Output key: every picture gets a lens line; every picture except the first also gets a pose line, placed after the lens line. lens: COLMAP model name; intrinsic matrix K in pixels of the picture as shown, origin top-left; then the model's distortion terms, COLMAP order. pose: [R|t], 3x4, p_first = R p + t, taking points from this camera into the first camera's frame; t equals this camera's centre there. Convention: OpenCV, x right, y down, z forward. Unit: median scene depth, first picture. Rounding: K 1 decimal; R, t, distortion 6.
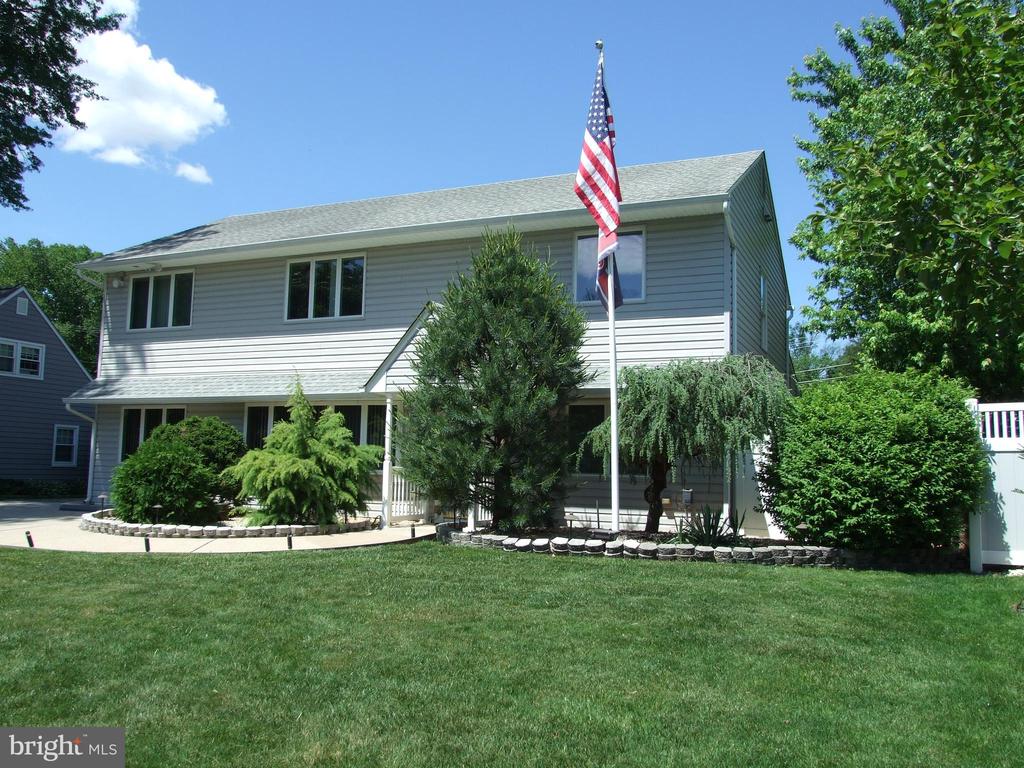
lens RADIAL K [[914.2, 0, 512.0], [0, 914.2, 384.0], [0, 0, 1]] dist [-0.001497, -0.000645]
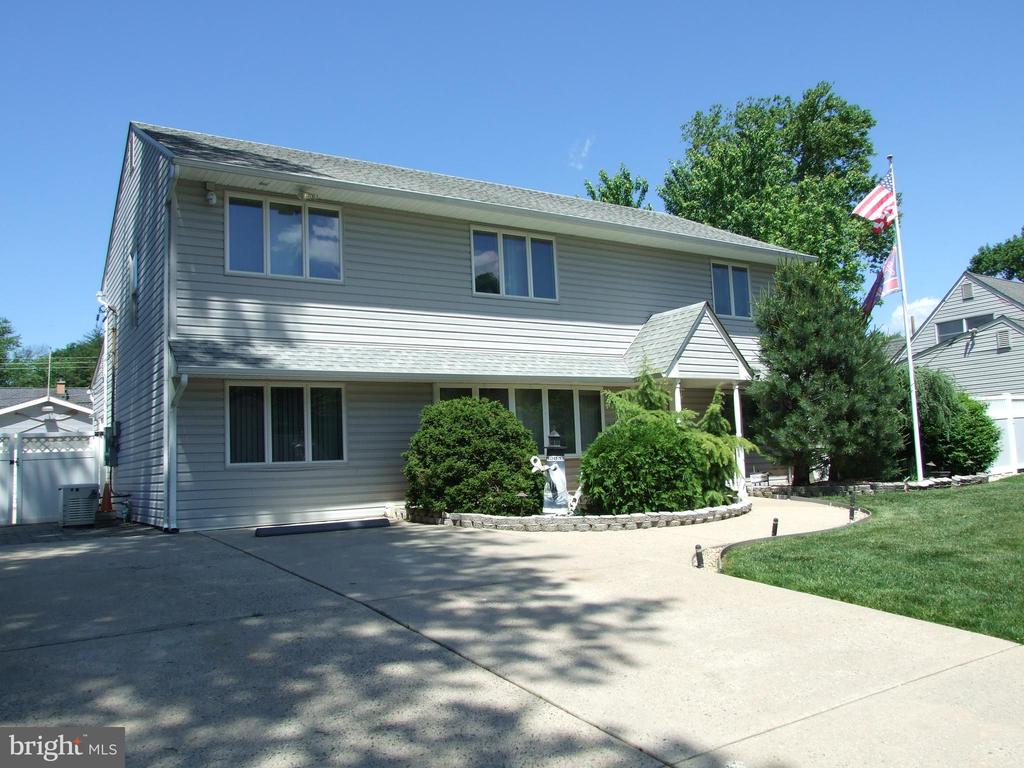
lens RADIAL K [[827.1, 0, 512.0], [0, 827.1, 384.0], [0, 0, 1]] dist [-0.052901, 0.017907]
pose [[0.524974, 0.037670, 0.850284, -0.944402], [-0.025517, 0.999268, -0.028516, 0.042961], [-0.850736, -0.006727, 0.525551, 0.563511]]
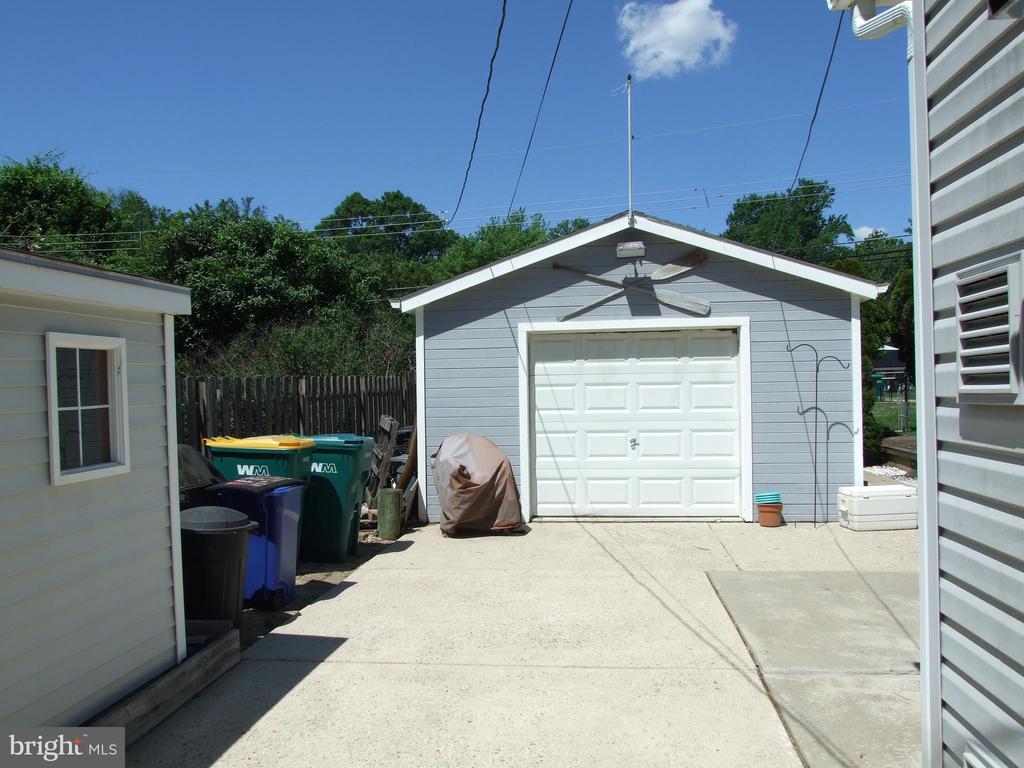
lens RADIAL K [[827.1, 0, 512.0], [0, 827.1, 384.0], [0, 0, 1]] dist [-0.052901, 0.017907]
pose [[0.942156, -0.038866, 0.332912, -0.387602], [0.009640, 0.995985, 0.088995, 0.106229], [-0.335035, -0.080638, 0.938749, 1.563842]]
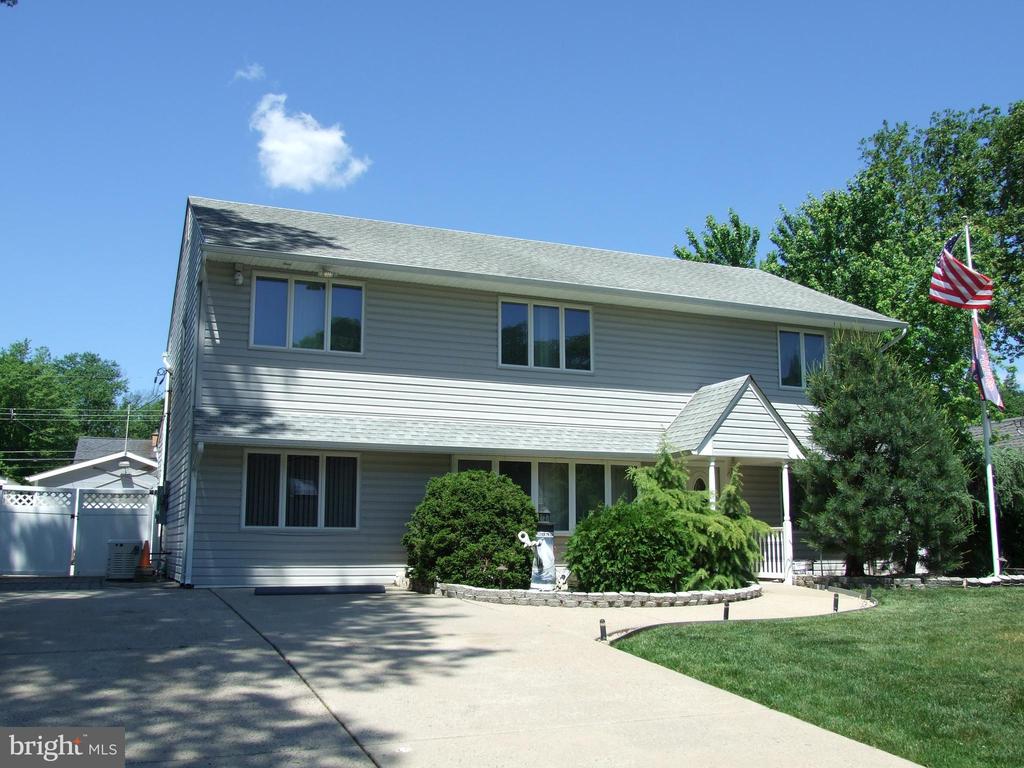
lens RADIAL K [[984.9, 0, 512.0], [0, 984.9, 384.0], [0, 0, 1]] dist [-0.054583, 0.004177]
pose [[0.662616, 0.098738, 0.742423, -0.983687], [-0.056974, 0.995045, -0.081486, 0.027725], [-0.746790, 0.011695, 0.664958, 0.367501]]
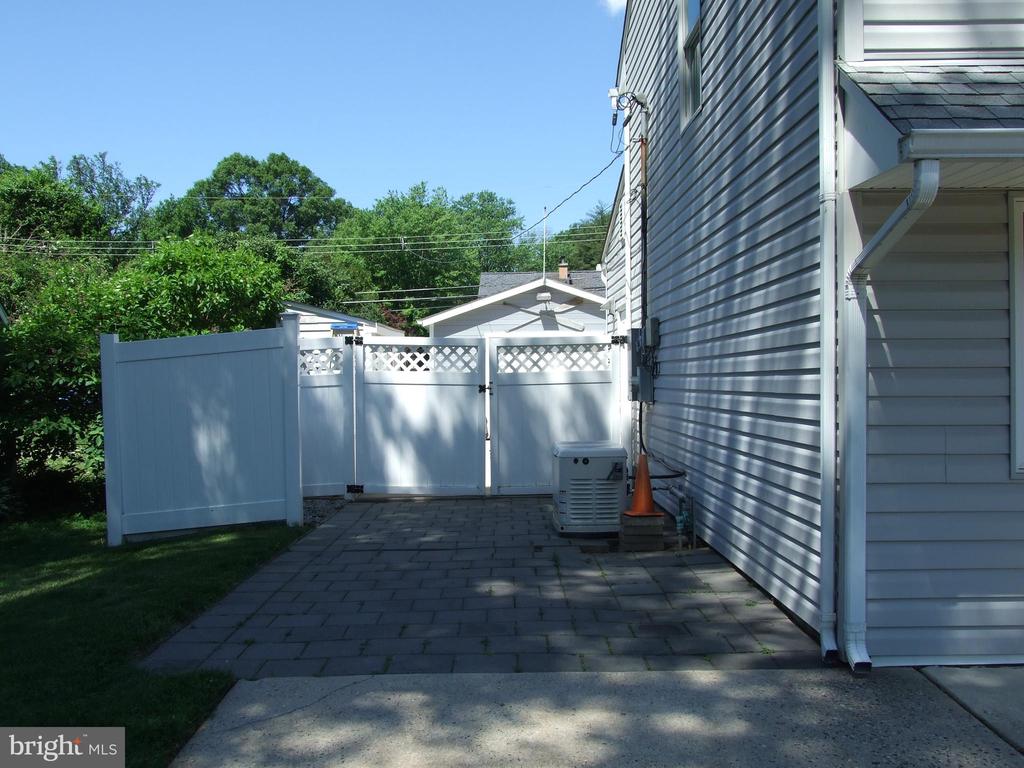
lens RADIAL K [[983.9, 0, 512.0], [0, 983.9, 384.0], [0, 0, 1]] dist [-0.007442, -0.004894]
pose [[0.896887, -0.036352, 0.440764, -0.720869], [-0.010037, 0.994686, 0.102461, 0.050432], [-0.442147, -0.096320, 0.891756, 0.947323]]
